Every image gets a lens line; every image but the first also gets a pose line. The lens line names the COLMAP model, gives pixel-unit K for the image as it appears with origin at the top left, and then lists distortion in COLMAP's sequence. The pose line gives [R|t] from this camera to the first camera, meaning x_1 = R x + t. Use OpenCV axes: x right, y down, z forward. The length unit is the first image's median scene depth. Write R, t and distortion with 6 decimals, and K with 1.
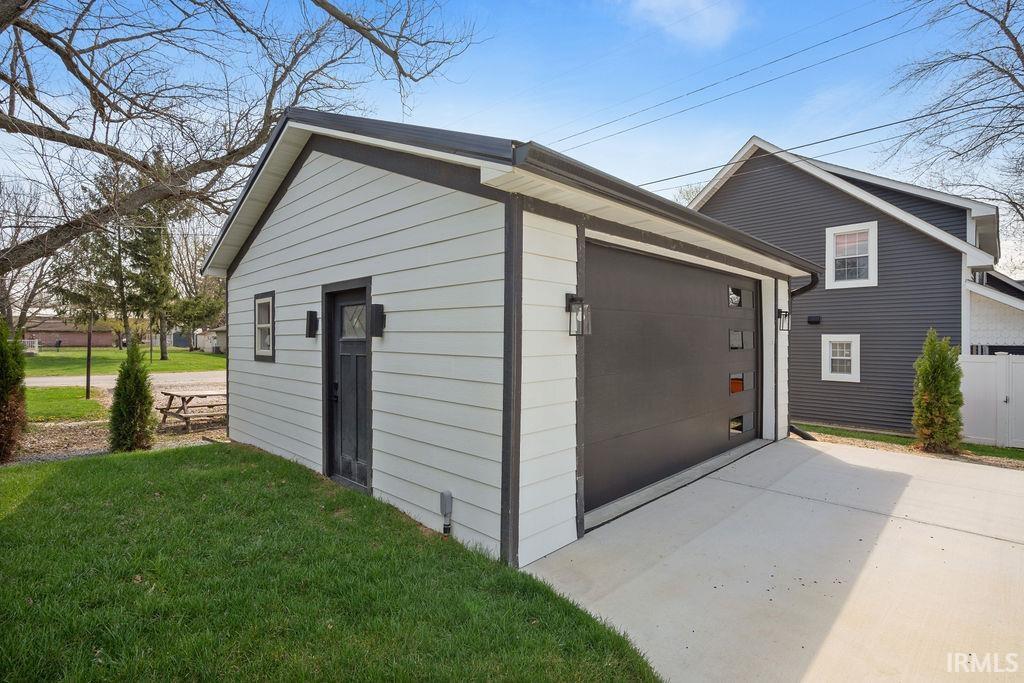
lens RADIAL K [[487.1, 0, 512.0], [0, 487.1, 341.5], [0, 0, 1]] dist [-0.000372, -0.000044]
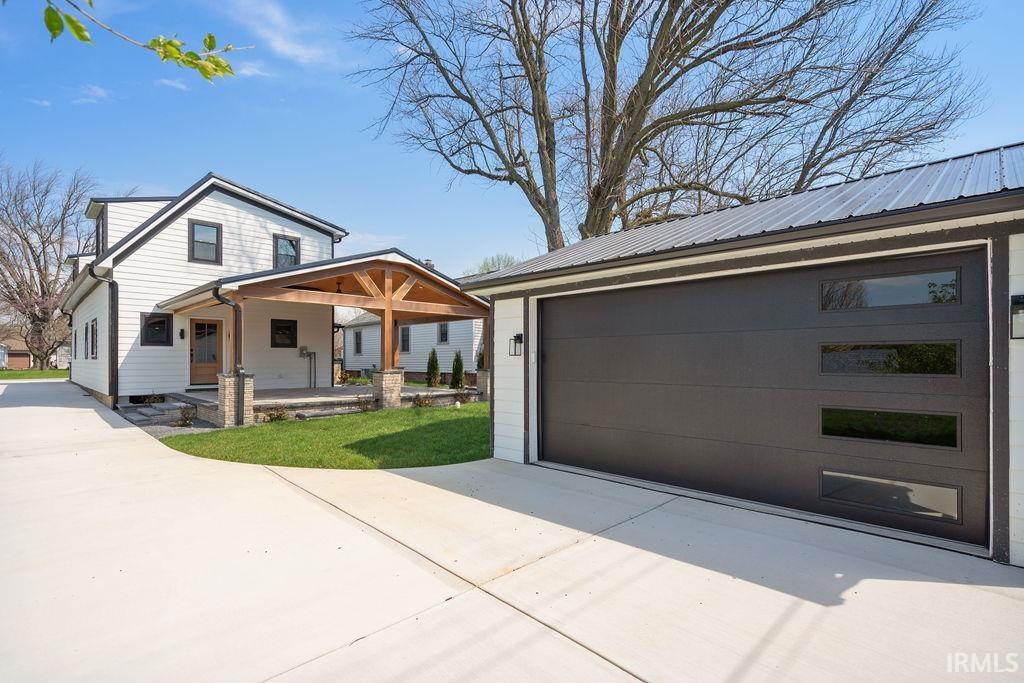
lens RADIAL K [[488.1, 0, 513.3], [0, 488.1, 357.4], [0, 0, 1]] dist [-0.000681, -0.000225]
pose [[-0.004471, -0.001296, -0.999989, 2.020365], [-0.003535, 0.999993, -0.001280, -0.002209], [0.999984, 0.003529, -0.004476, 0.960576]]
